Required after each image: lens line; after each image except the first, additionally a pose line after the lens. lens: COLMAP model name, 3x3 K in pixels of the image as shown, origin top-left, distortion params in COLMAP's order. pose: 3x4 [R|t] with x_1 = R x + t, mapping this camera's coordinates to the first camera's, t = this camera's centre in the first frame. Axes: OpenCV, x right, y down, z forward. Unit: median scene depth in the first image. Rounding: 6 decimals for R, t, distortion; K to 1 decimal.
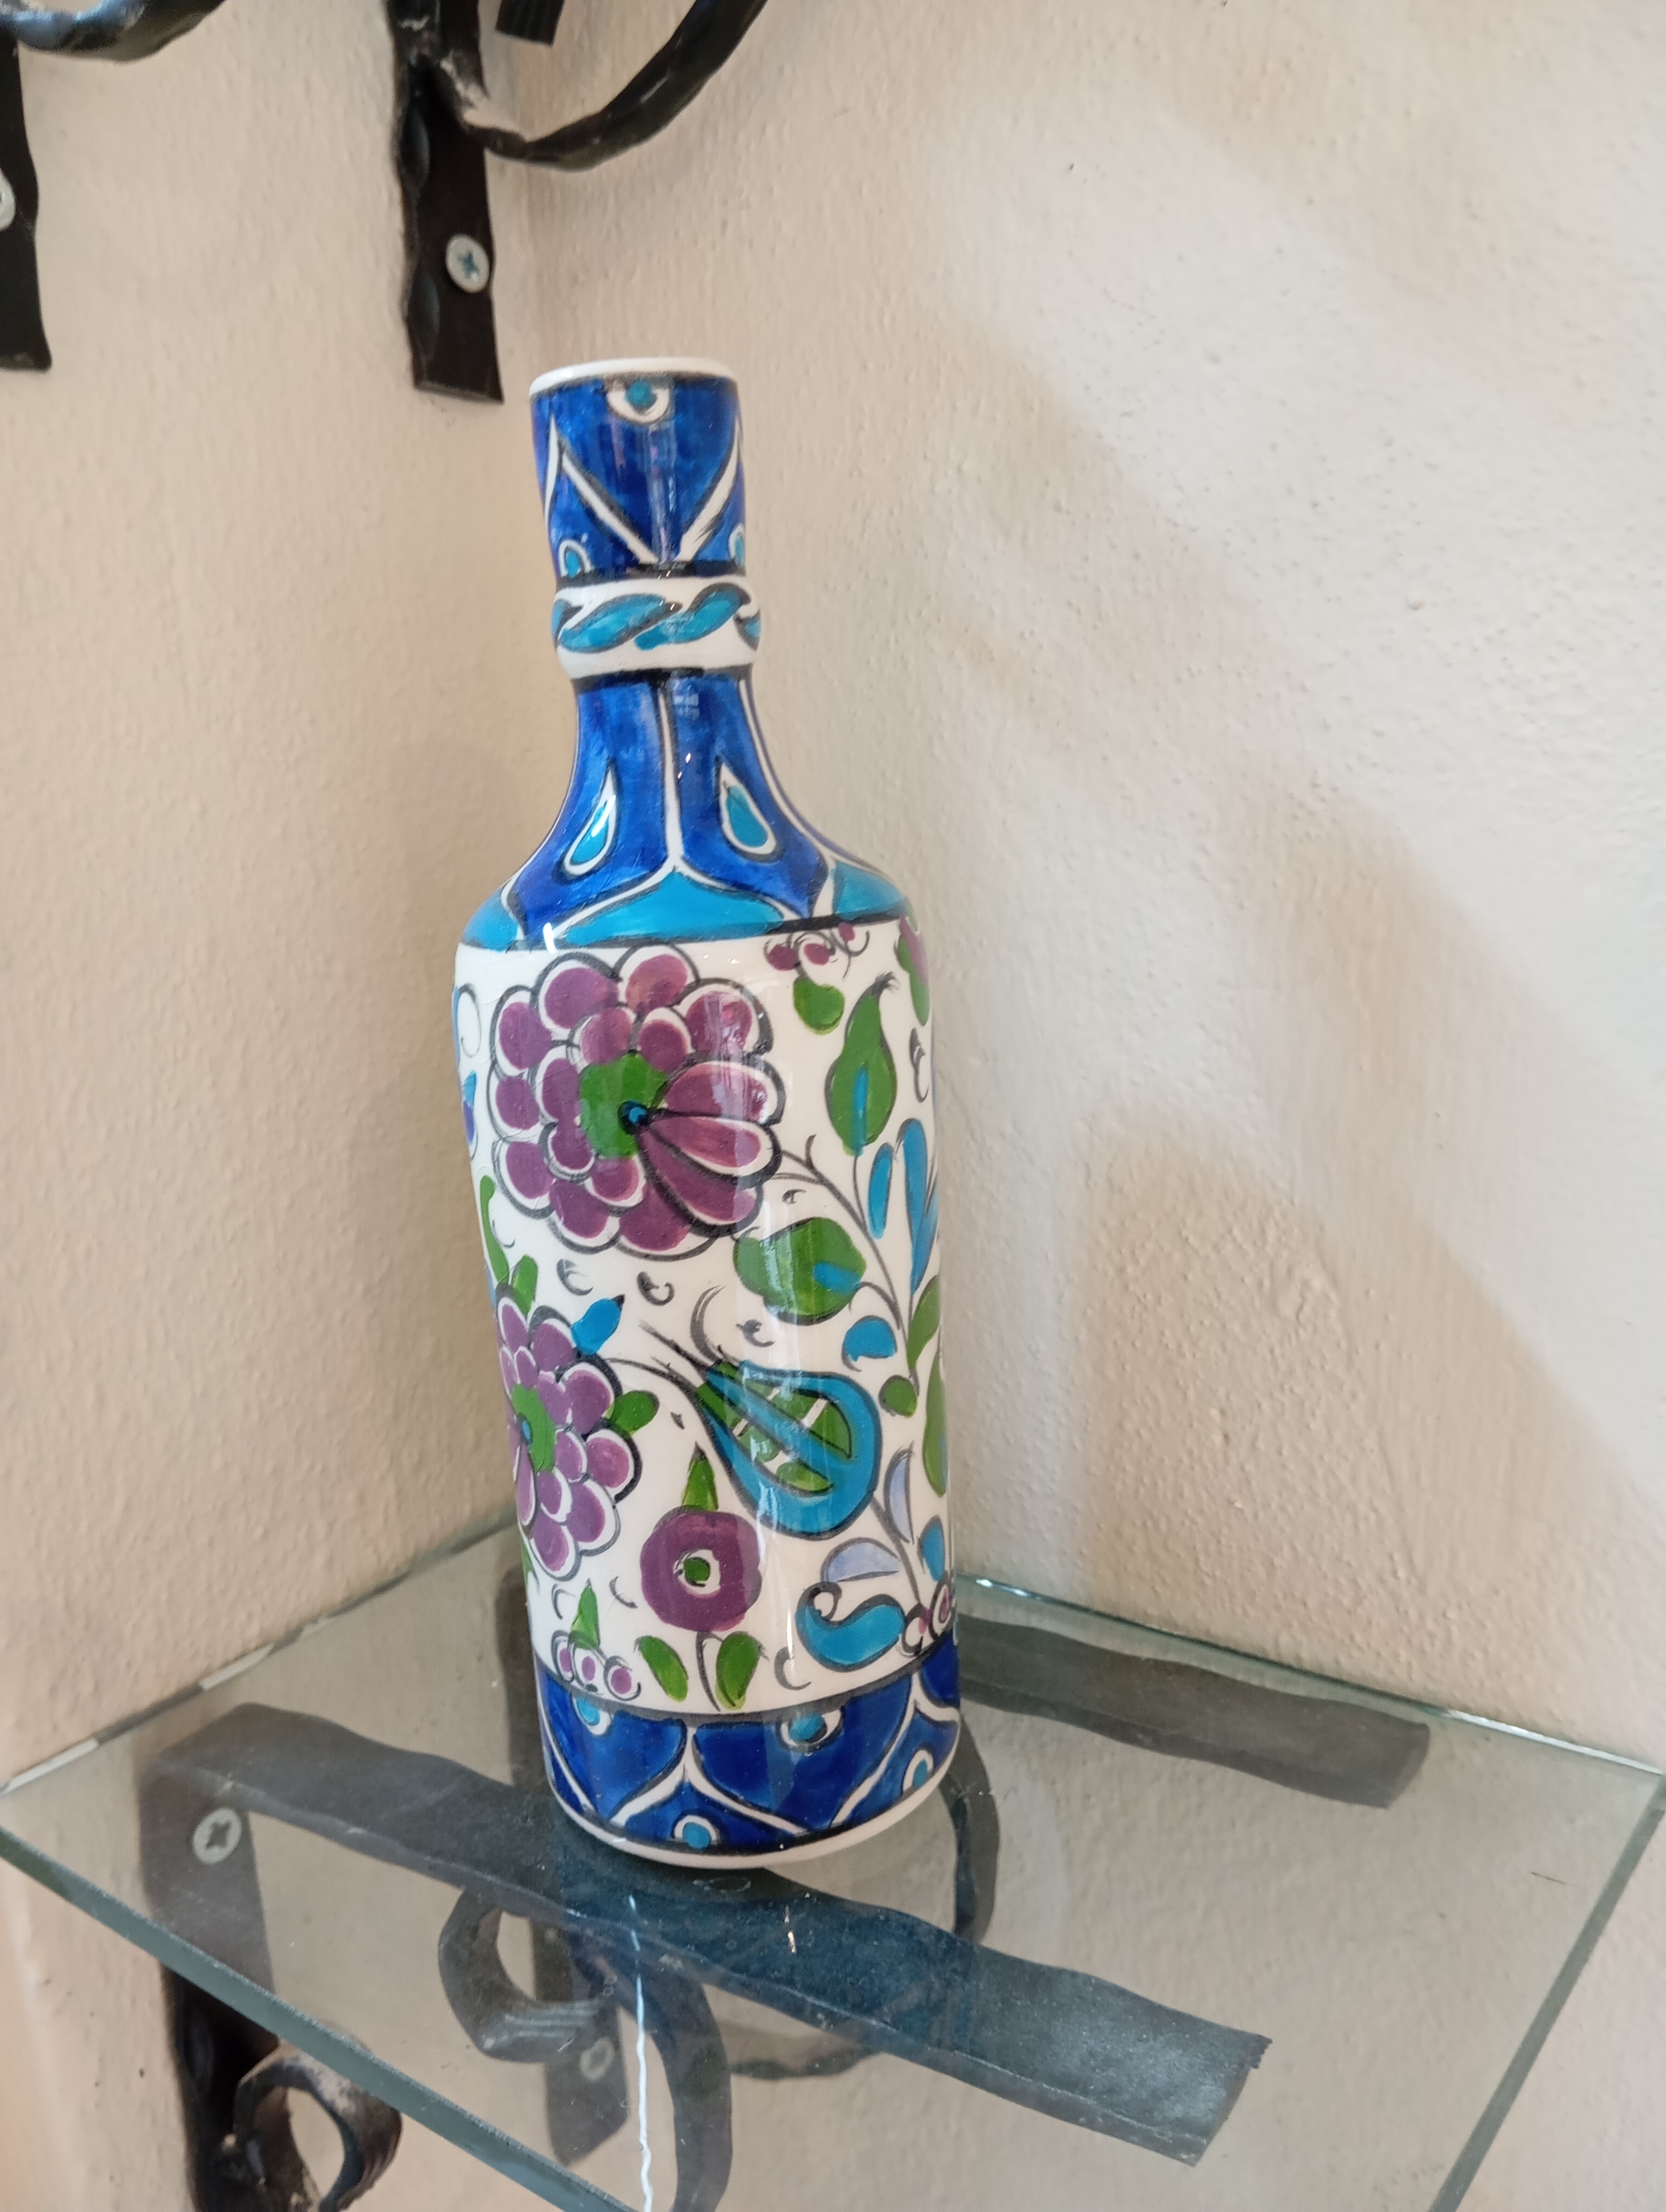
lens RADIAL K [[1889.9, 0, 828.3], [0, 1889.9, 1109.3], [0, 0, 1]] dist [0.078942, -0.192288]
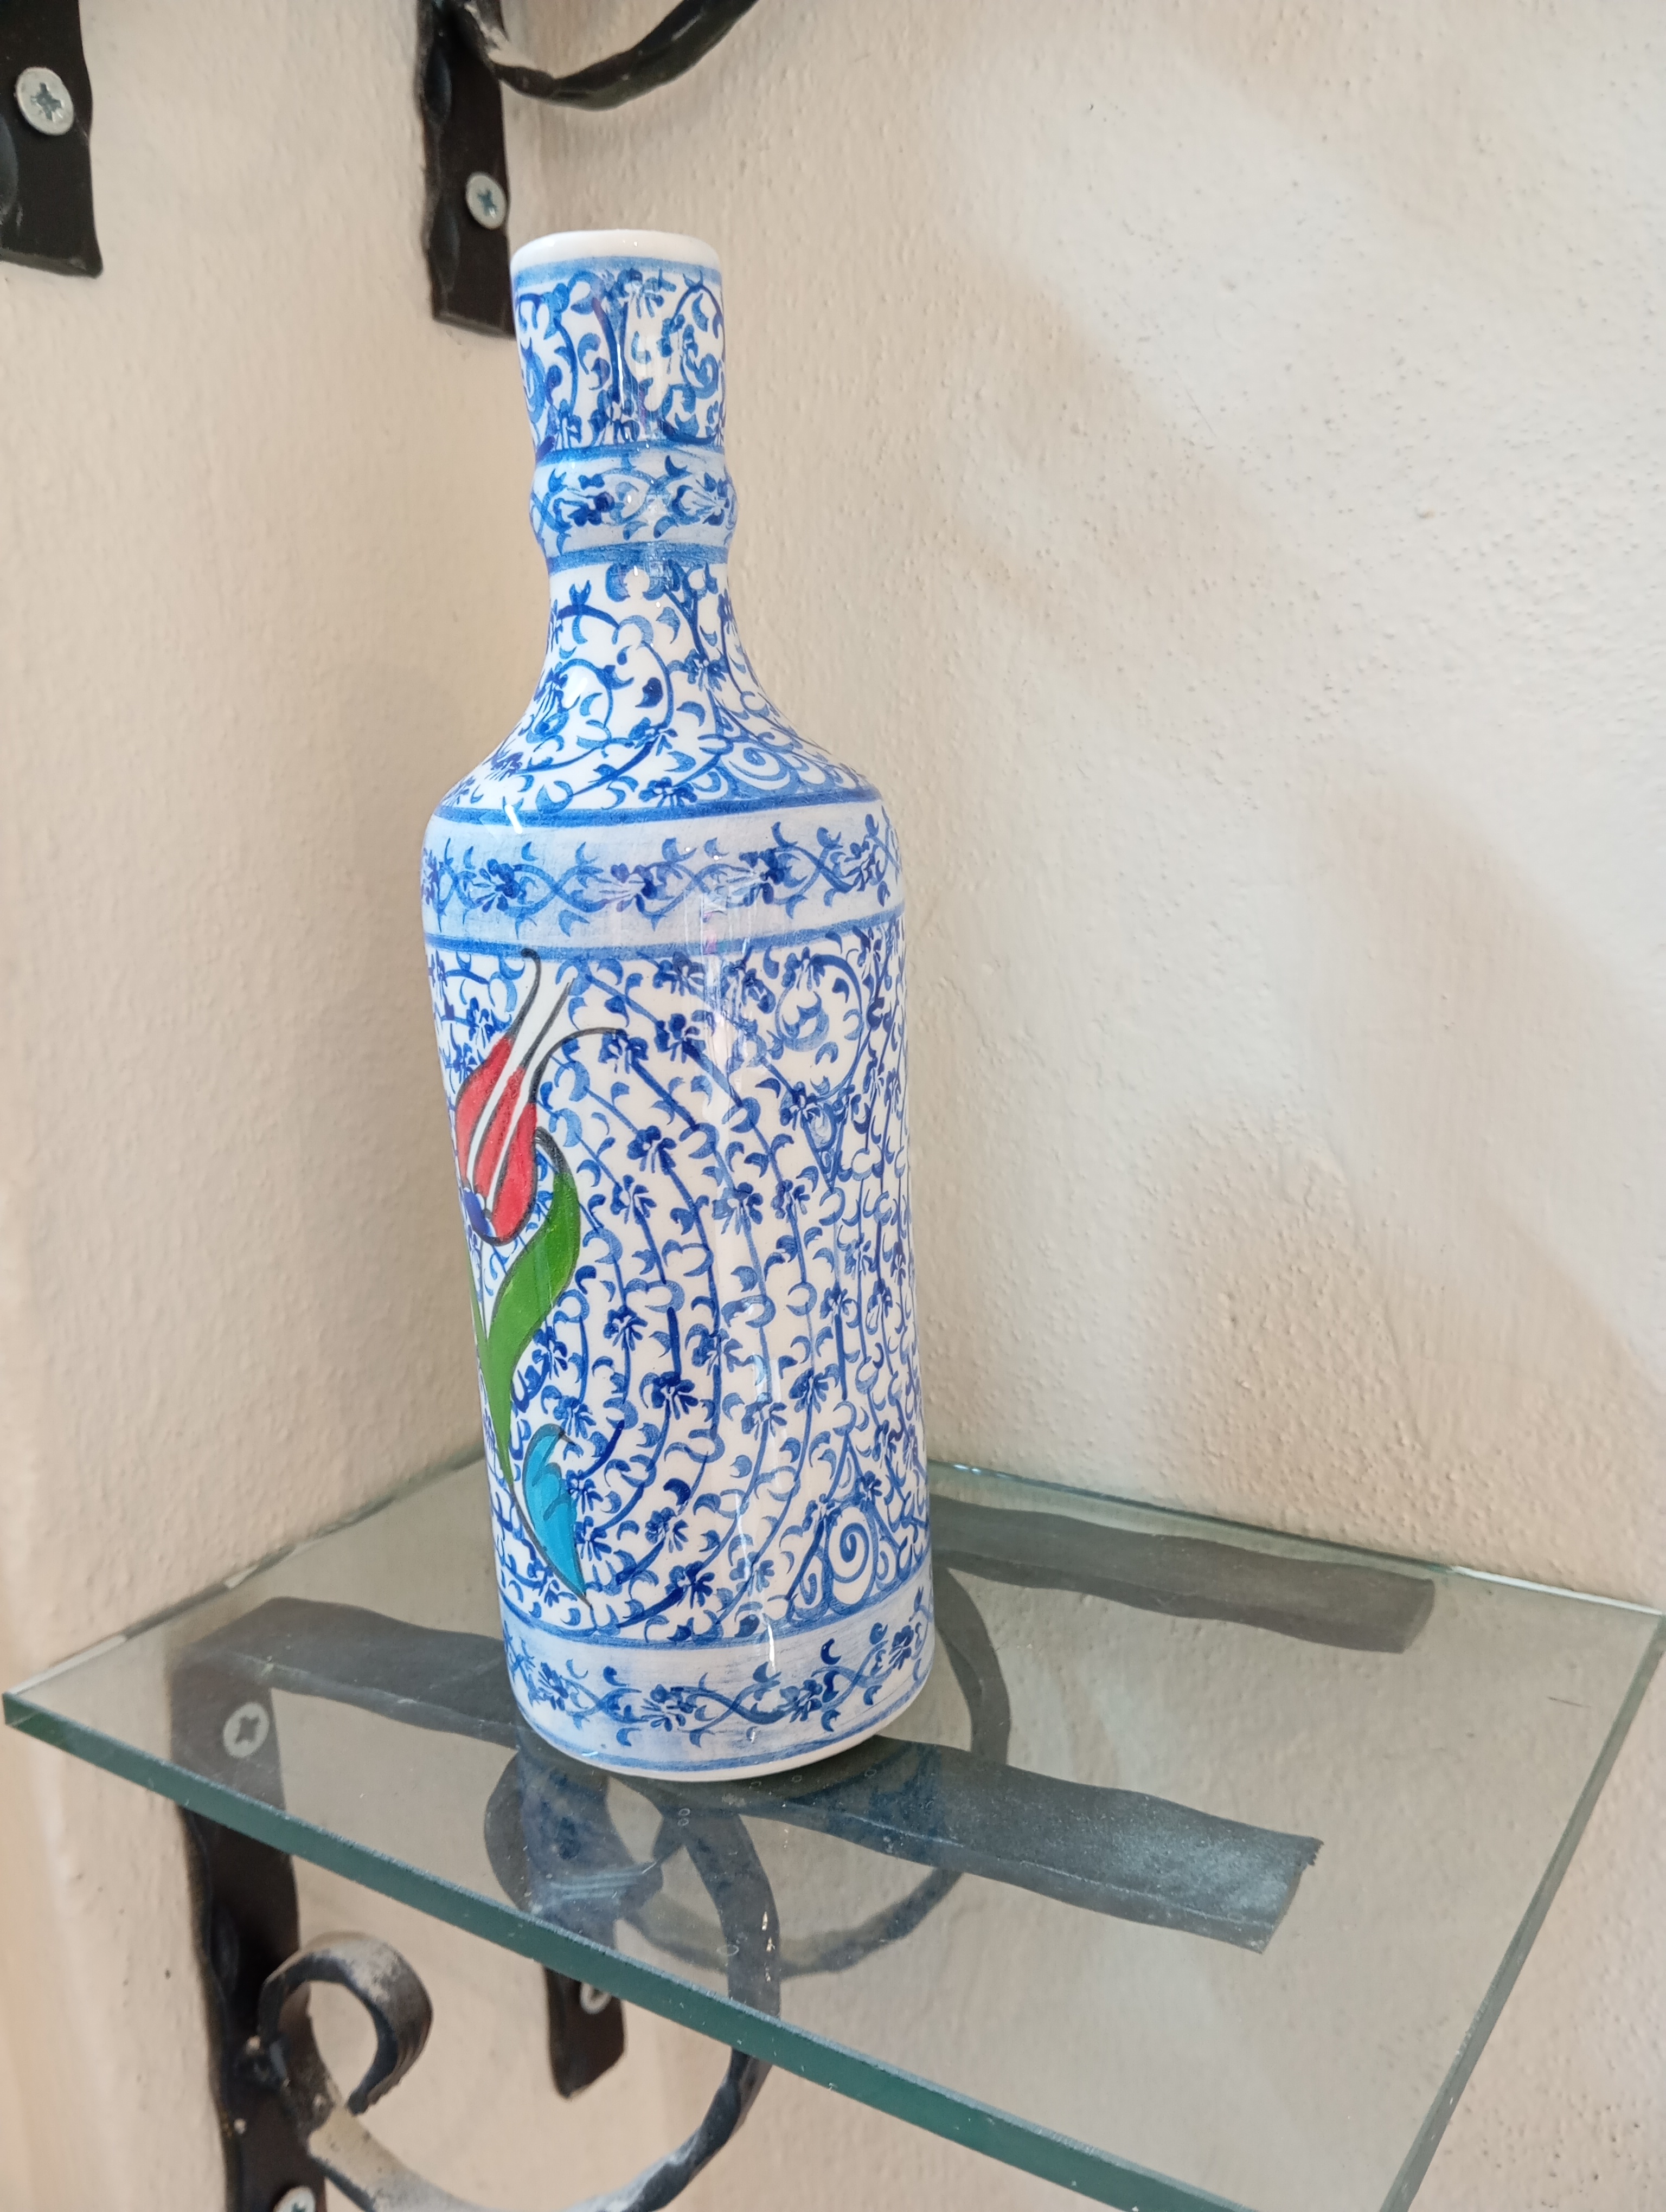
lens RADIAL K [[1889.9, 0, 828.3], [0, 1889.9, 1109.3], [0, 0, 1]] dist [0.078942, -0.192288]
pose [[0.997936, -0.001913, 0.064186, -0.081909], [0.003084, 0.999830, -0.018153, 0.075472], [-0.064140, 0.018314, 0.997773, -0.032610]]
